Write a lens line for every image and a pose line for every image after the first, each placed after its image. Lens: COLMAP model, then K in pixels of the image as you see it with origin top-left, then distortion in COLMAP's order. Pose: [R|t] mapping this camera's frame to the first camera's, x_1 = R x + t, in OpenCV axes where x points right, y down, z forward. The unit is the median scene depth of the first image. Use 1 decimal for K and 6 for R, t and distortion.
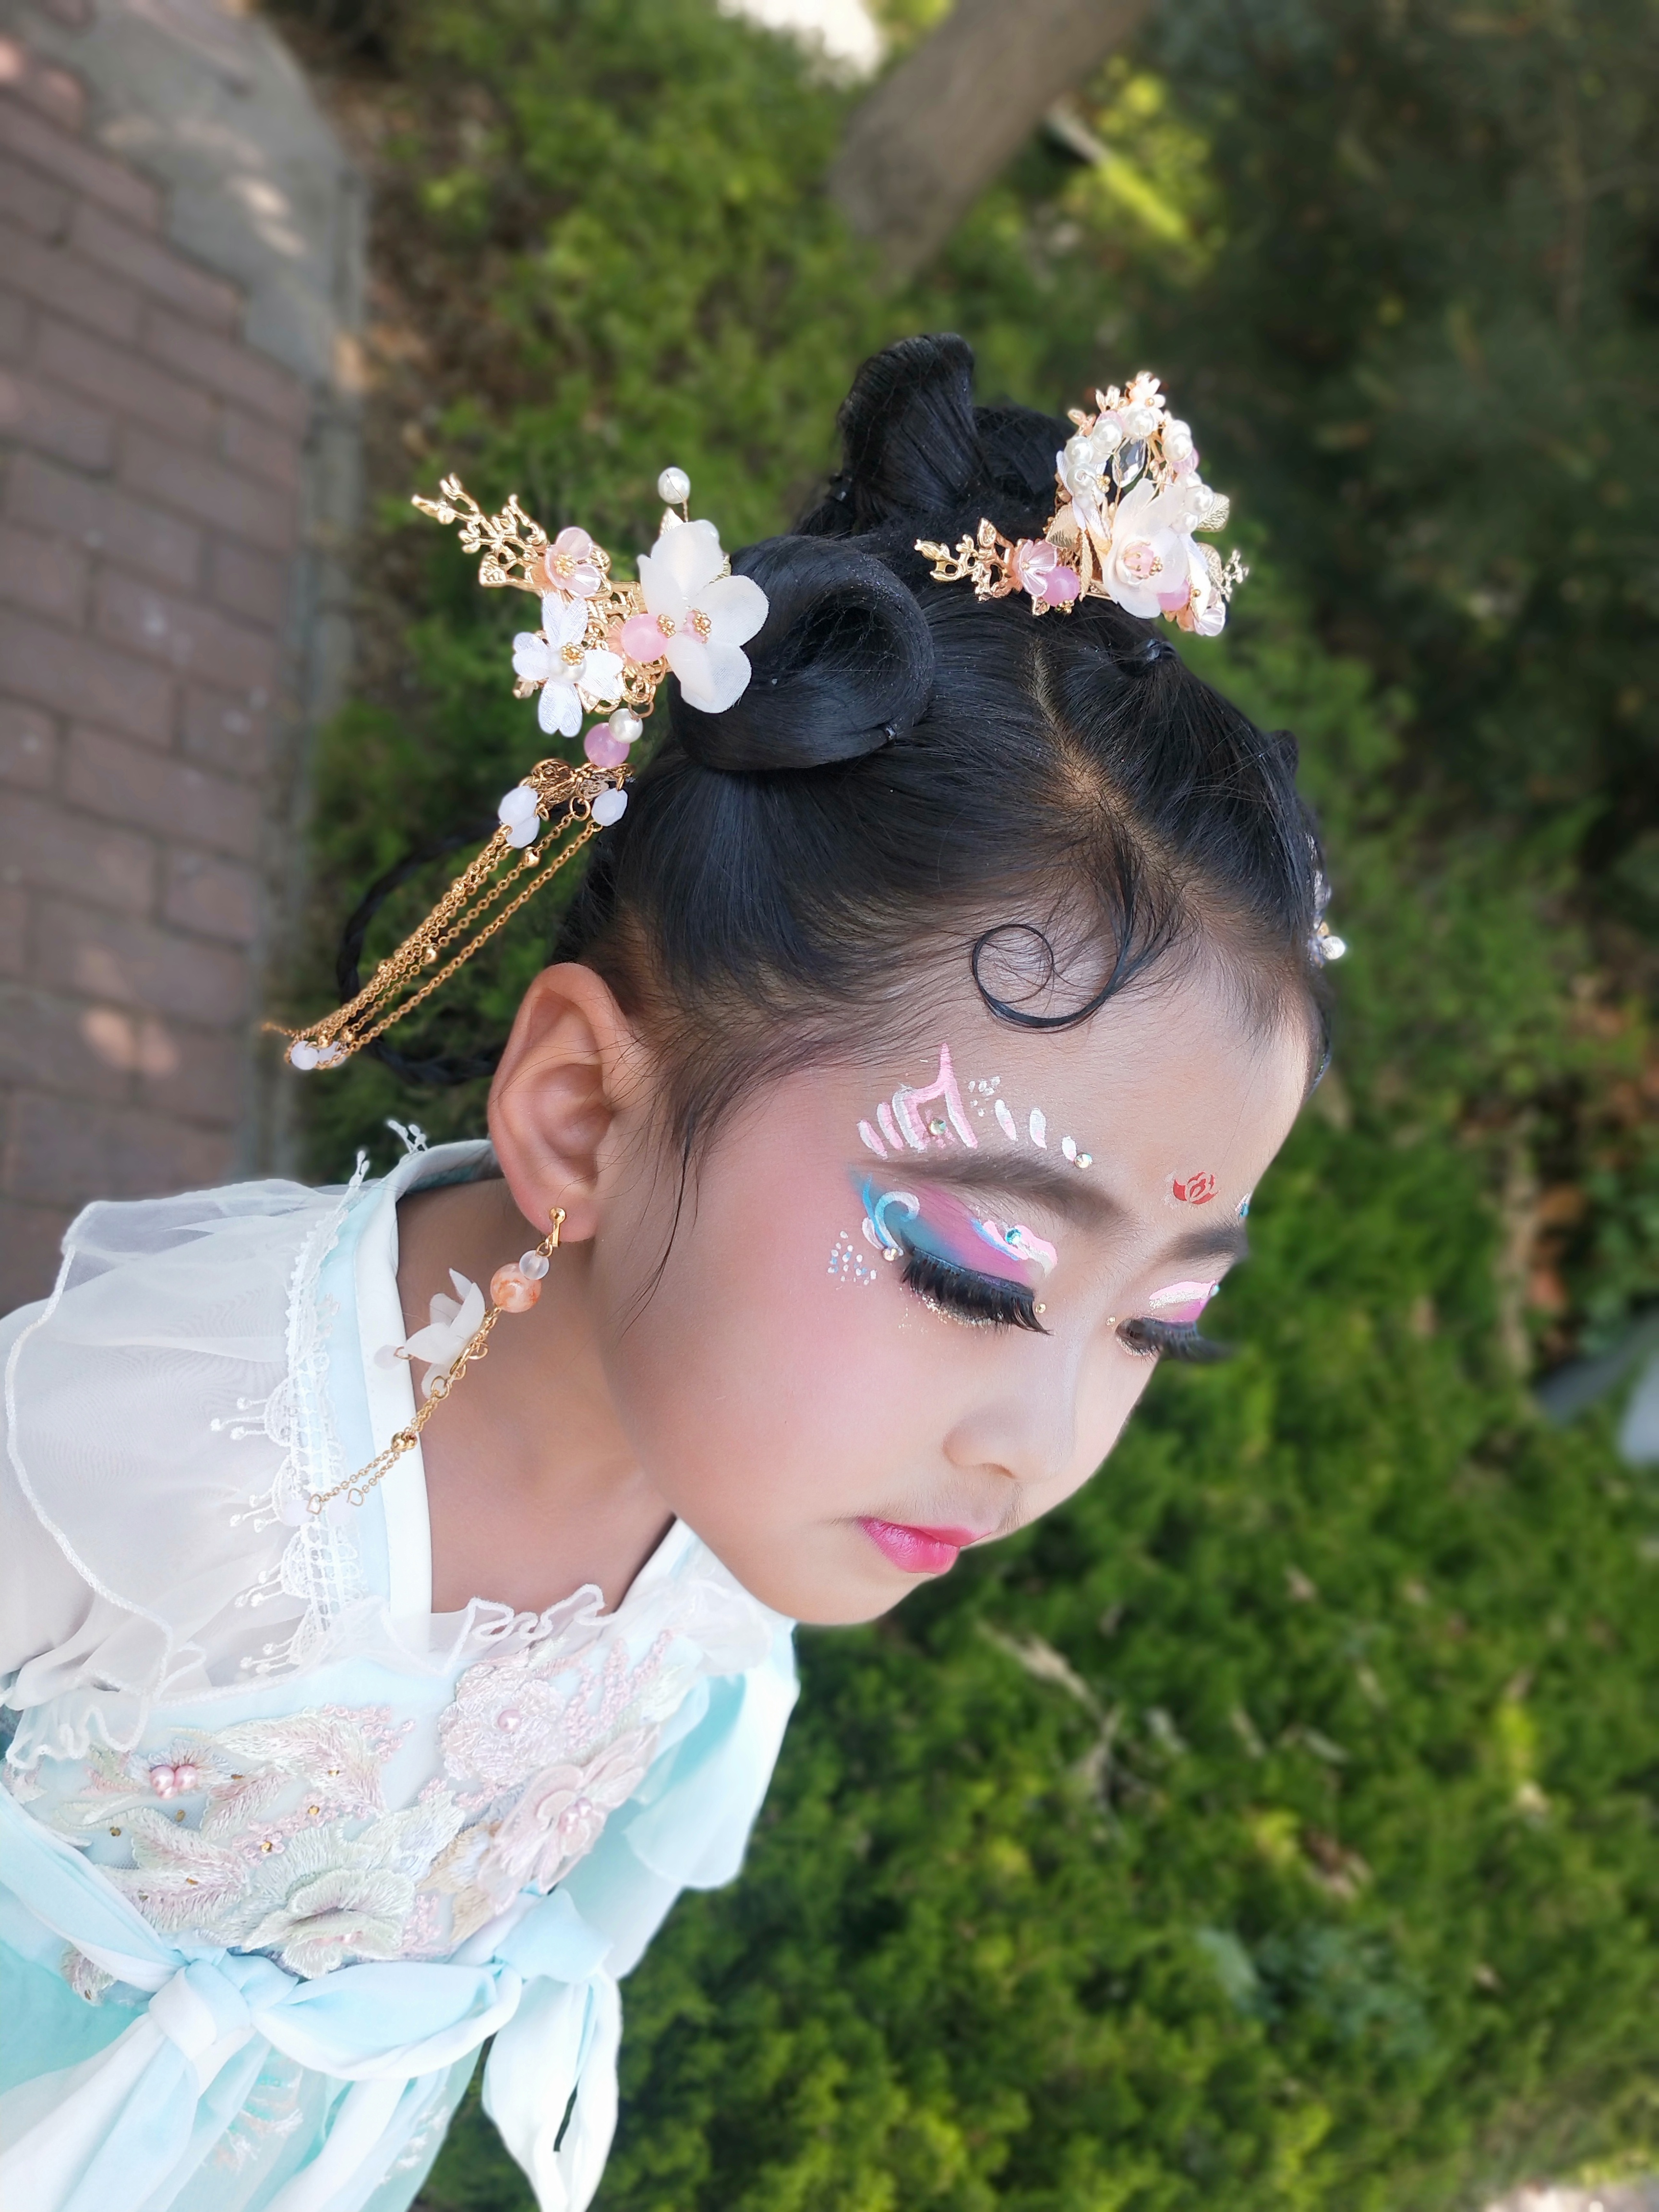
lens RADIAL K [[1744.2, 0, 826.0], [0, 1744.2, 1109.2], [0, 0, 1]] dist [0.002447, -0.038331]
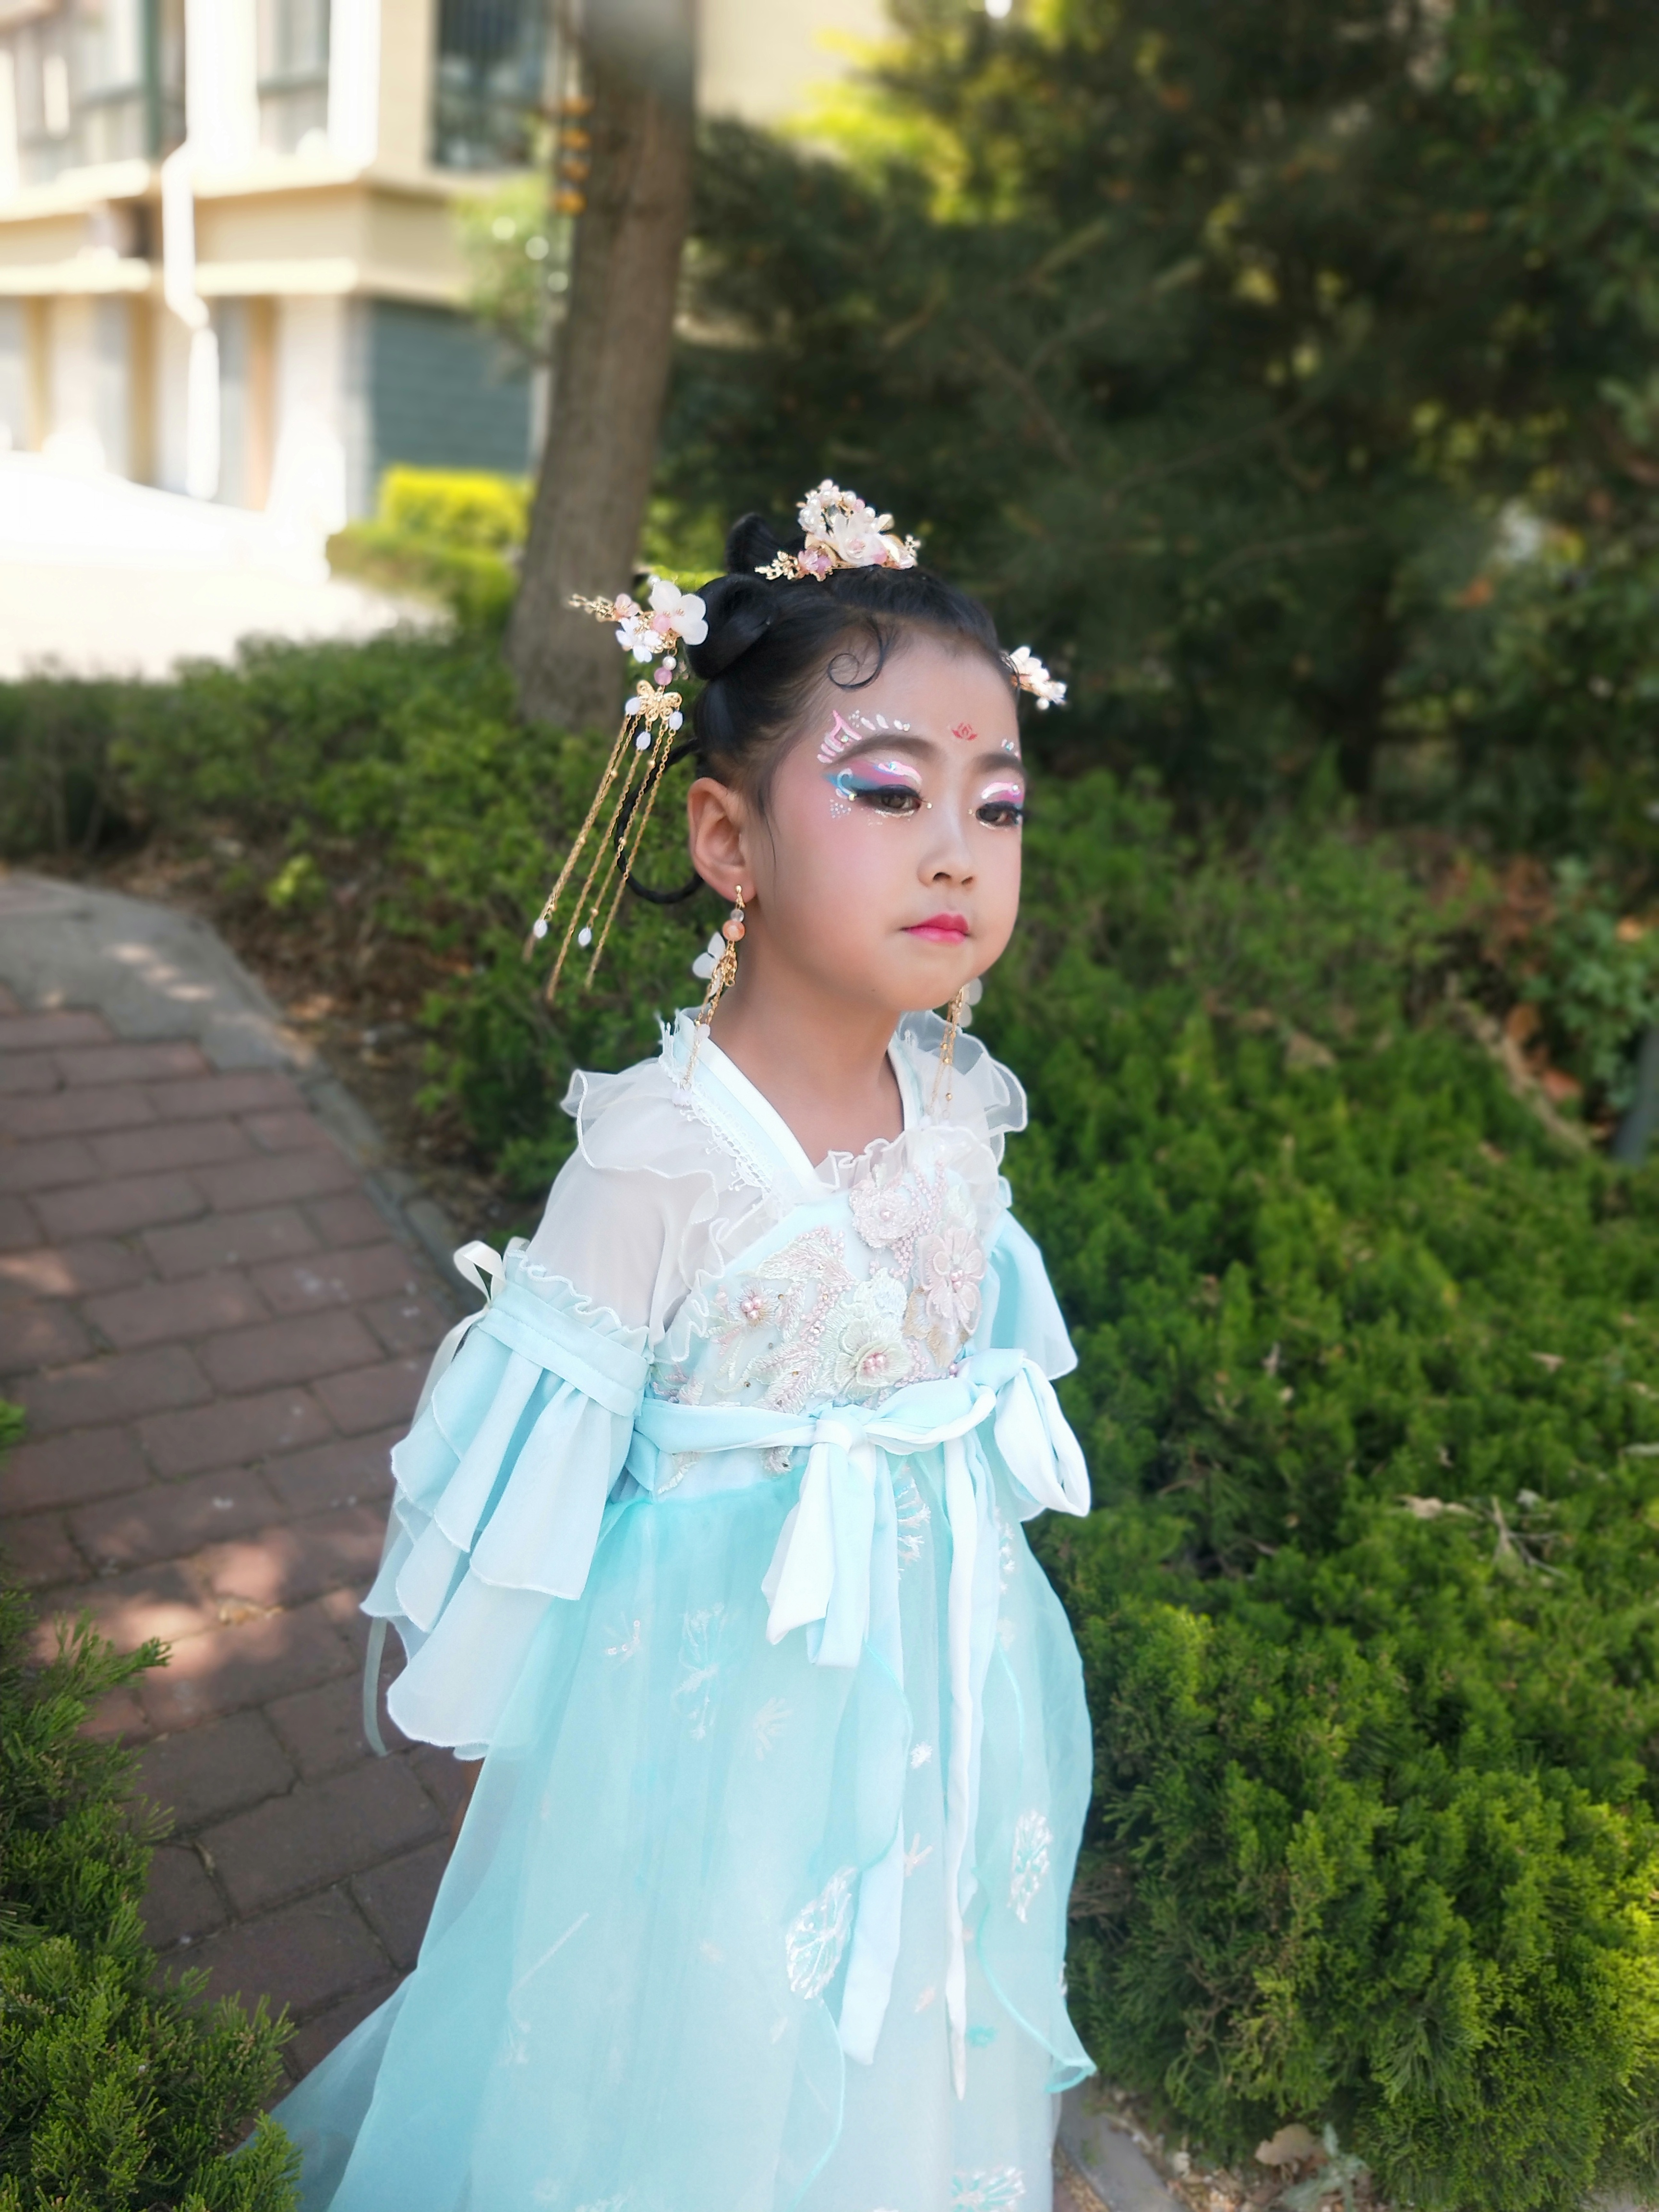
lens RADIAL K [[1744.2, 0, 831.6], [0, 1744.2, 1100.4], [0, 0, 1]] dist [0.002447, -0.038331]
pose [[0.814105, -0.574715, 0.083283, -0.110606], [0.579706, 0.795819, -0.174965, 0.042696], [0.034277, 0.190719, 0.981046, -0.204932]]
